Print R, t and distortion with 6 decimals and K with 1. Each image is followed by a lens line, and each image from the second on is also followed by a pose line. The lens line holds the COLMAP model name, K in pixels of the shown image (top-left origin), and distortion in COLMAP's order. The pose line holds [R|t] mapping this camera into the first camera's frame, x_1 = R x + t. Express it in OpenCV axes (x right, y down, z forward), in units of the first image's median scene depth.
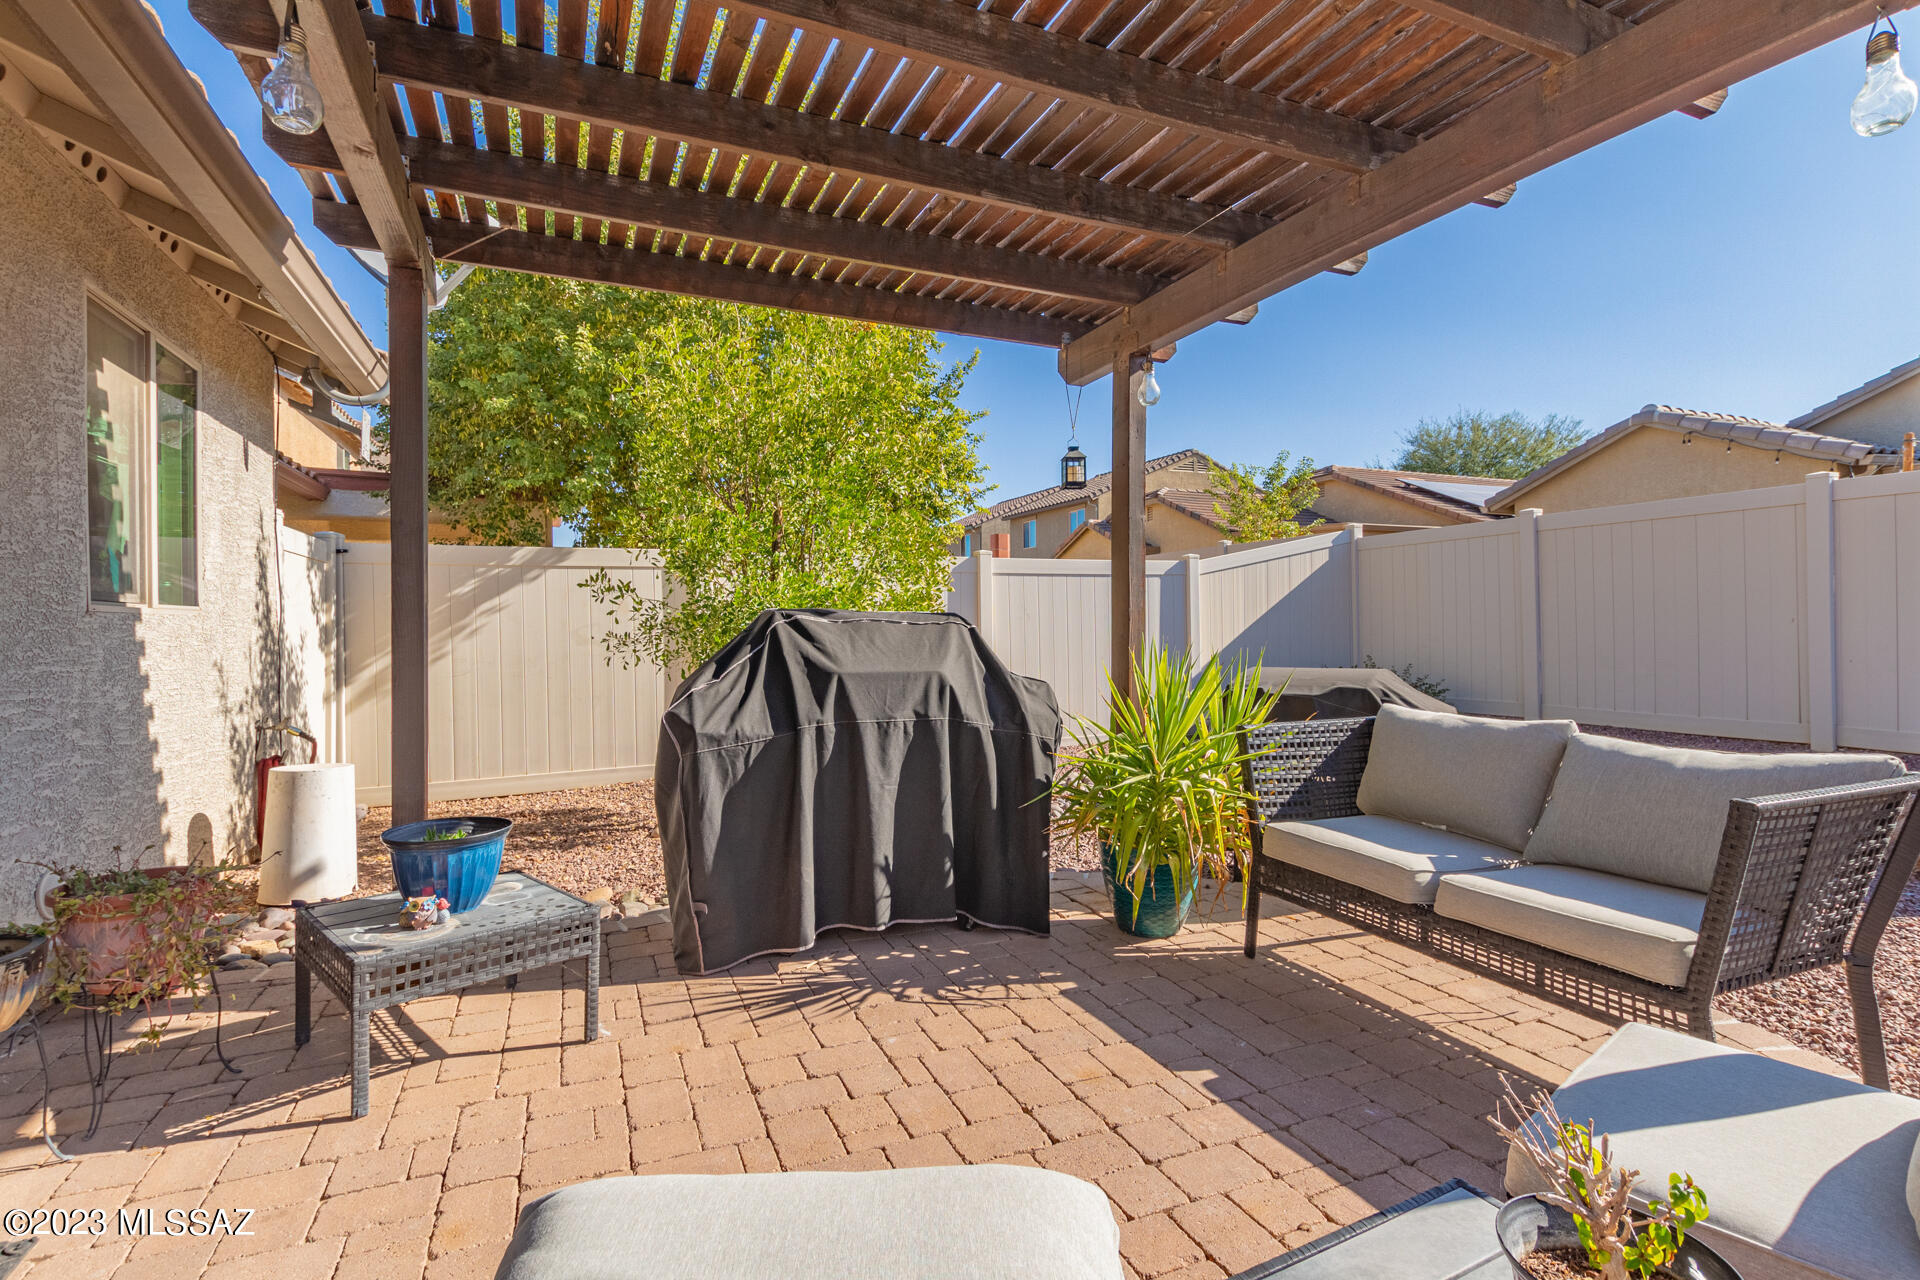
lens RADIAL K [[923.0, 0, 968.2], [0, 923.0, 635.1], [0, 0, 1]] dist [0.012845, -0.002291]
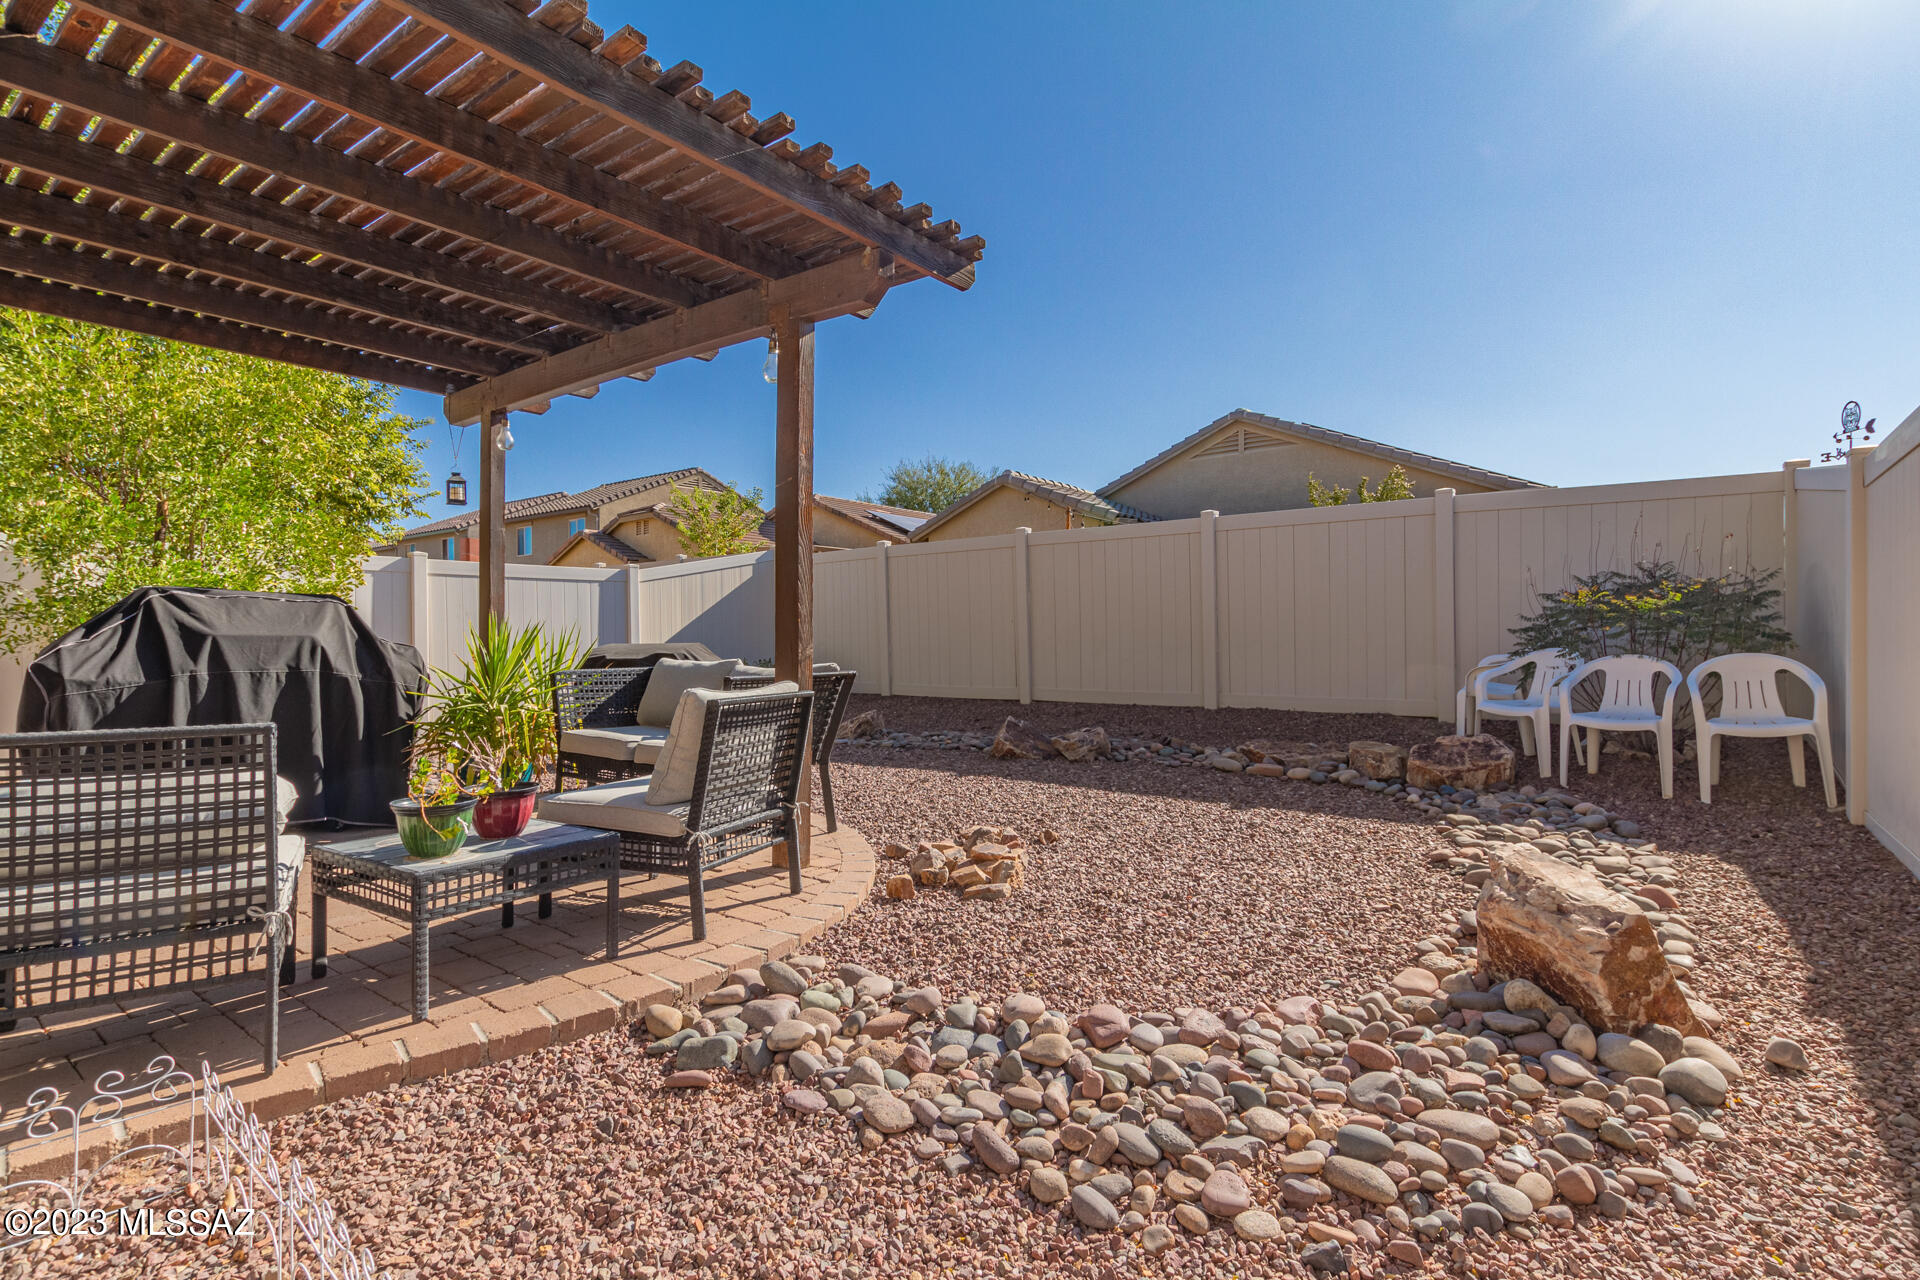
lens RADIAL K [[923.0, 0, 968.2], [0, 923.0, 635.1], [0, 0, 1]] dist [0.012845, -0.002291]
pose [[0.878105, 0.004435, 0.478448, 0.133051], [0.004064, 0.999852, -0.016727, 0.053768], [-0.478451, 0.016633, 0.877956, -0.524561]]
